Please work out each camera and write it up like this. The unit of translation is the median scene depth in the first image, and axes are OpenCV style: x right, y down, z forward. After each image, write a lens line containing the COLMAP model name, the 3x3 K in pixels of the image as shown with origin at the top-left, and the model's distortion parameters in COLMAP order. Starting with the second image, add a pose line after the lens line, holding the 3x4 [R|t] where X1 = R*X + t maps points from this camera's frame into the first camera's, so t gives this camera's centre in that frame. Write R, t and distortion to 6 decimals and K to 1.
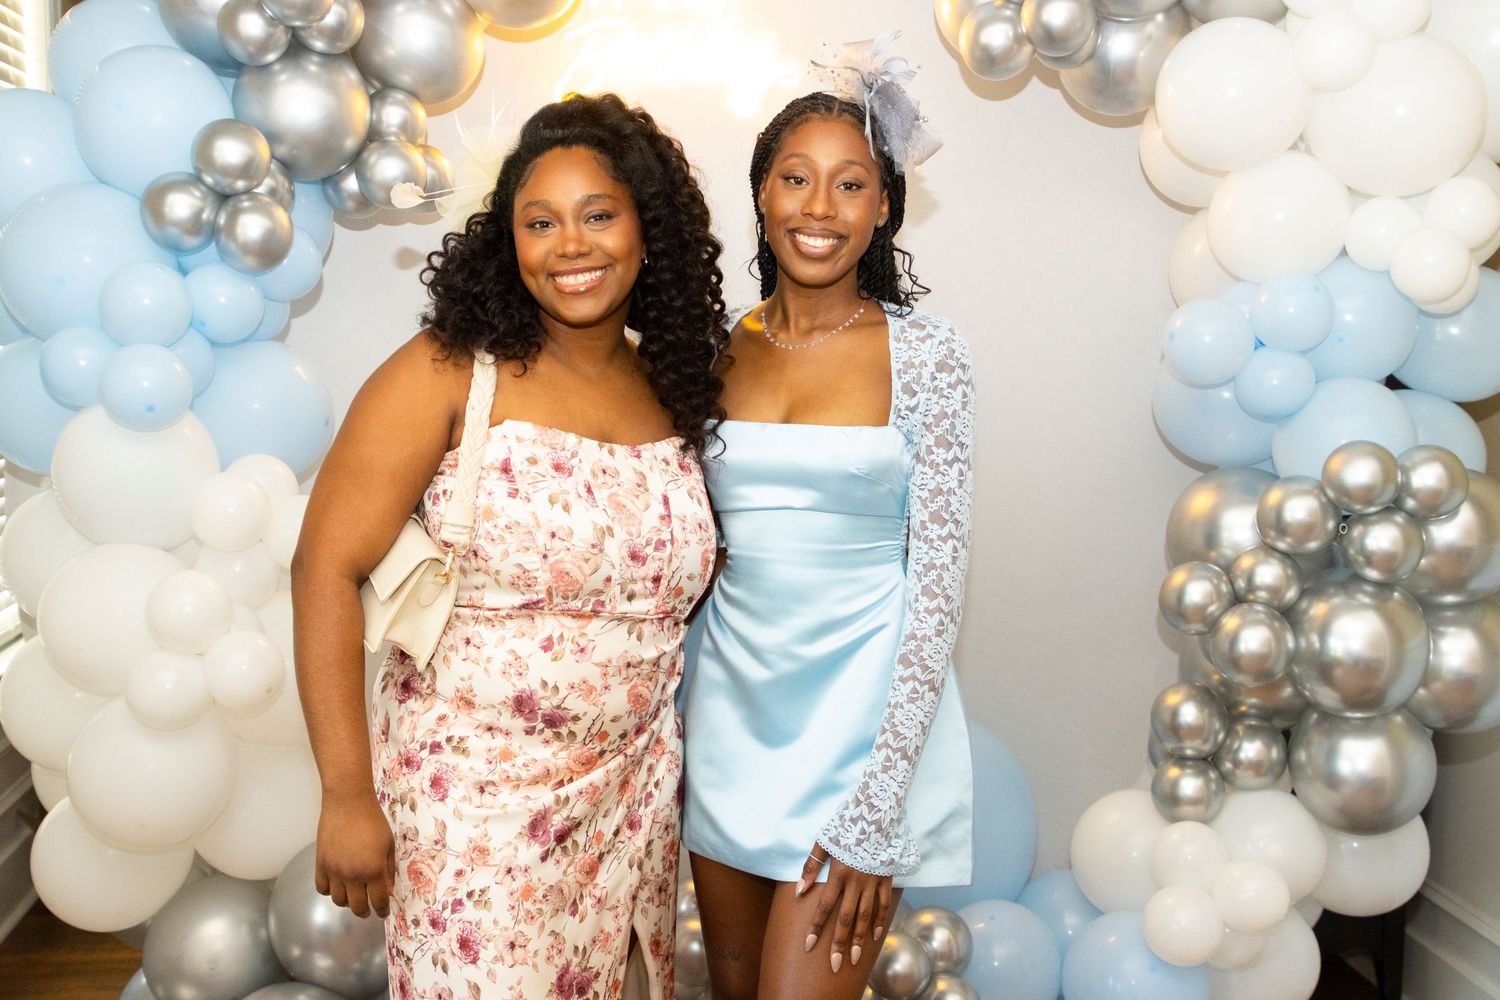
lens RADIAL K [[1714.0, 0, 748.8], [0, 1714.0, 492.7], [0, 0, 1]] dist [-0.001243, 0.000000]
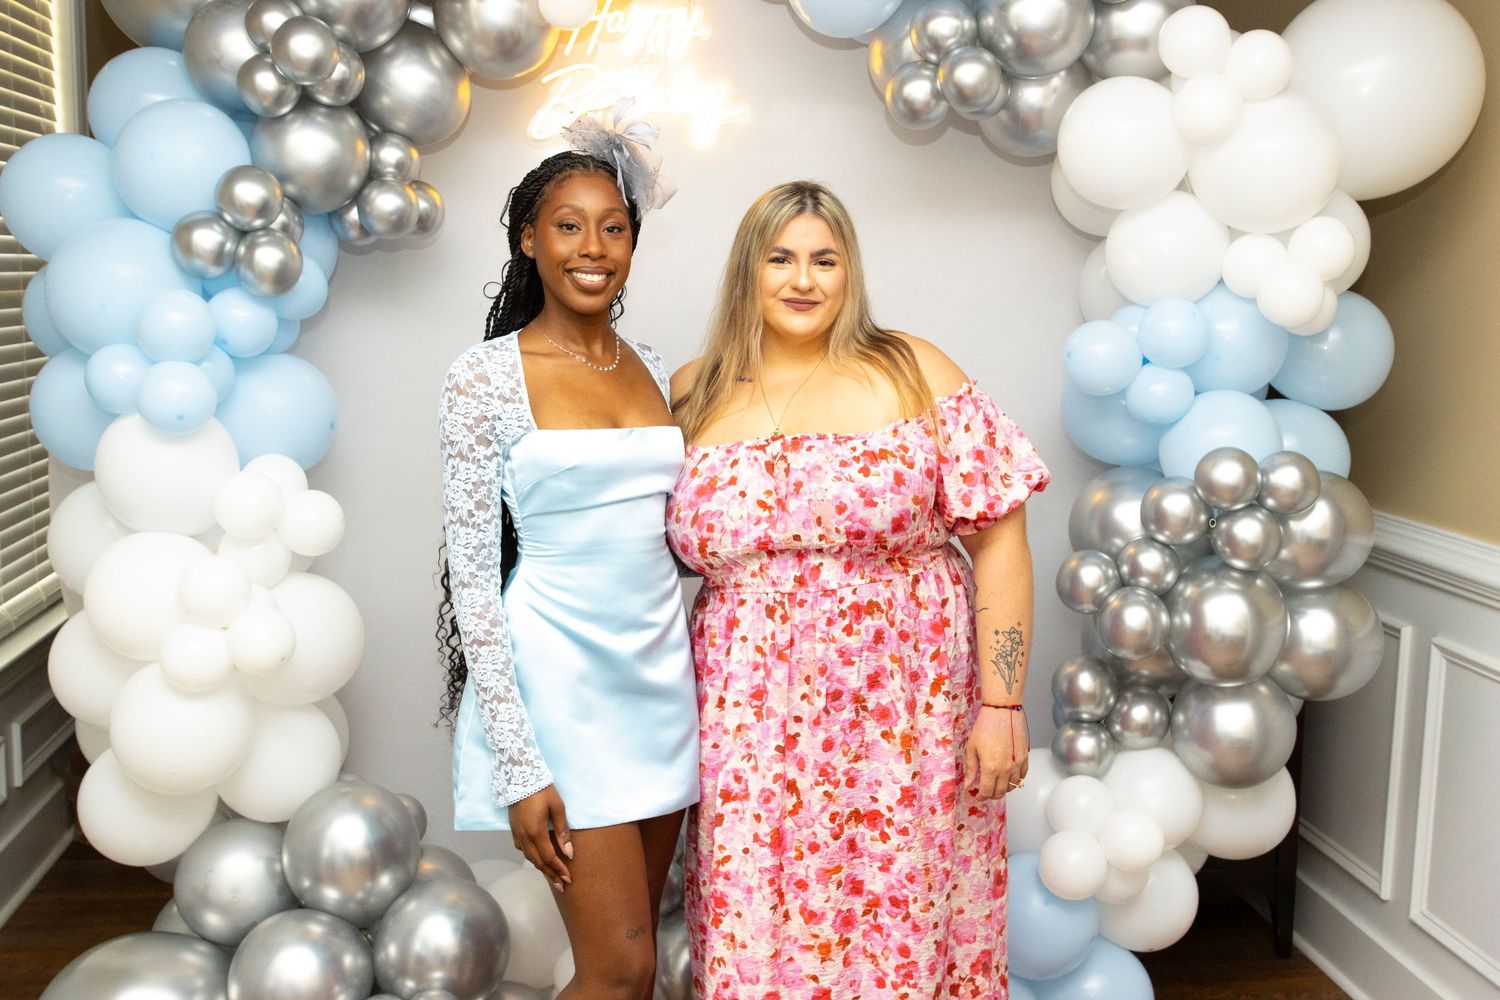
lens RADIAL K [[1714.0, 0, 757.9], [0, 1714.0, 504.4], [0, 0, 1]] dist [-0.001243, 0.000000]
pose [[0.999981, 0.004682, 0.004030, 0.034494], [-0.004786, 0.999648, 0.026079, -0.020049], [-0.003906, -0.026098, 0.999652, -0.150629]]
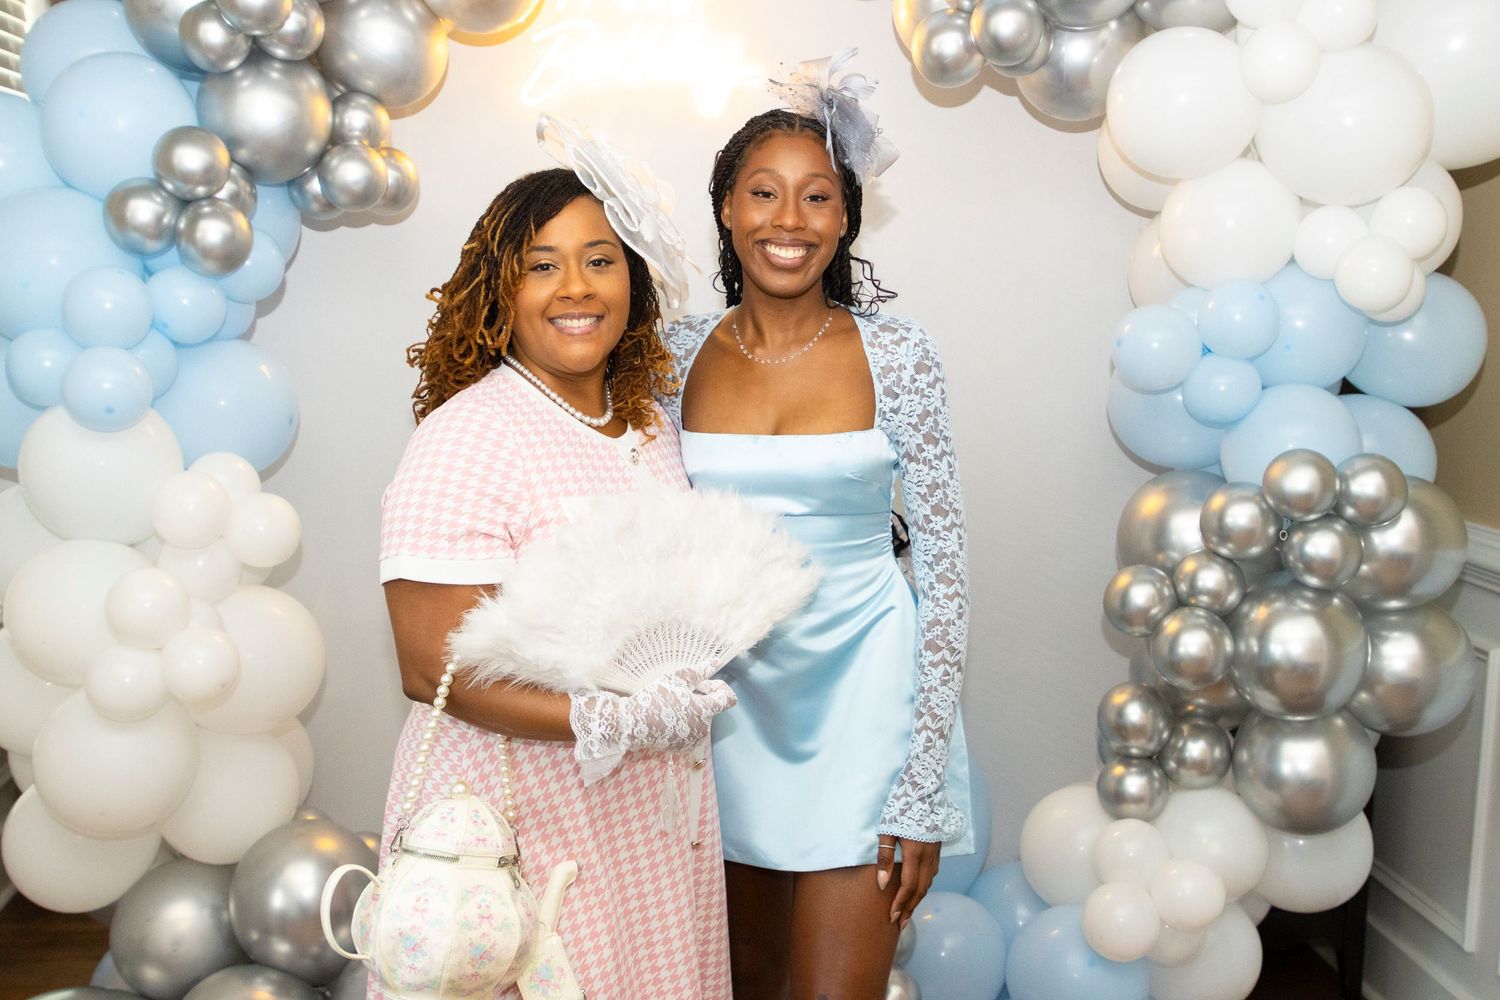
lens RADIAL K [[1714.0, 0, 750.2], [0, 1714.0, 496.3], [0, 0, 1]] dist [-0.001243, 0.000000]
pose [[0.999752, 0.009105, -0.020347, 0.050700], [-0.008629, 0.999690, 0.023364, -0.022524], [0.020553, -0.023183, 0.999520, -0.019178]]
